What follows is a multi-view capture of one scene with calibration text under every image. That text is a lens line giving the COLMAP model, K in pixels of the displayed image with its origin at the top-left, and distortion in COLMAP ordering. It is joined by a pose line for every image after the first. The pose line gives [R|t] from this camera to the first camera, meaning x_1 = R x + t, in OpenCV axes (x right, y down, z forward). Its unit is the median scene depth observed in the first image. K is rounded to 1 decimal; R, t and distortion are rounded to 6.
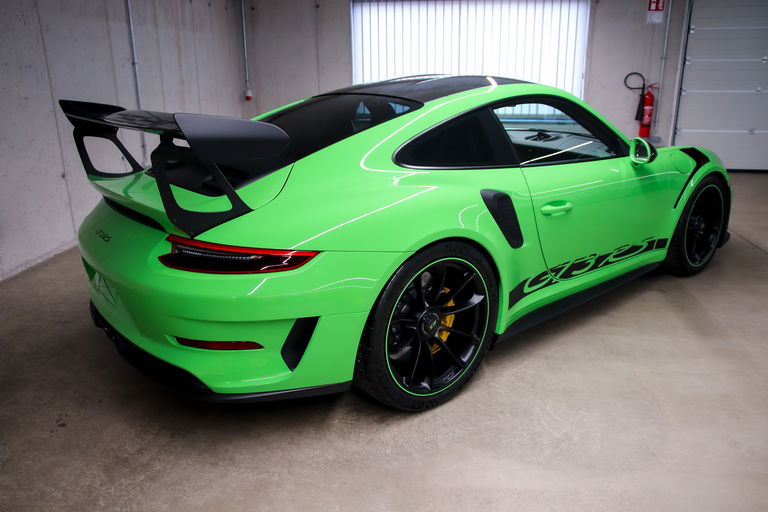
lens RADIAL K [[603.4, 0, 384.0], [0, 603.4, 256.0], [0, 0, 1]] dist [-0.134833, 0.119205]
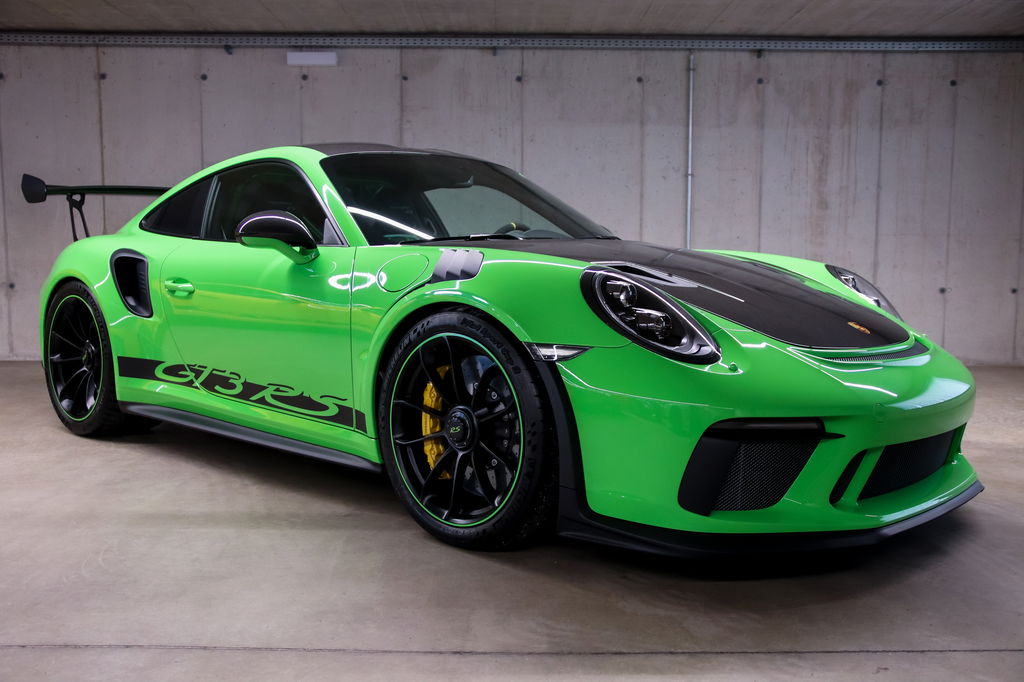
lens RADIAL K [[989.4, 0, 512.0], [0, 989.4, 341.0], [0, 0, 1]] dist [-0.041951, 0.009021]
pose [[0.137768, 0.101360, -0.985264, 1.155749], [-0.309305, 0.949404, 0.054421, -0.152372], [0.940931, 0.297250, 0.162149, 0.830955]]
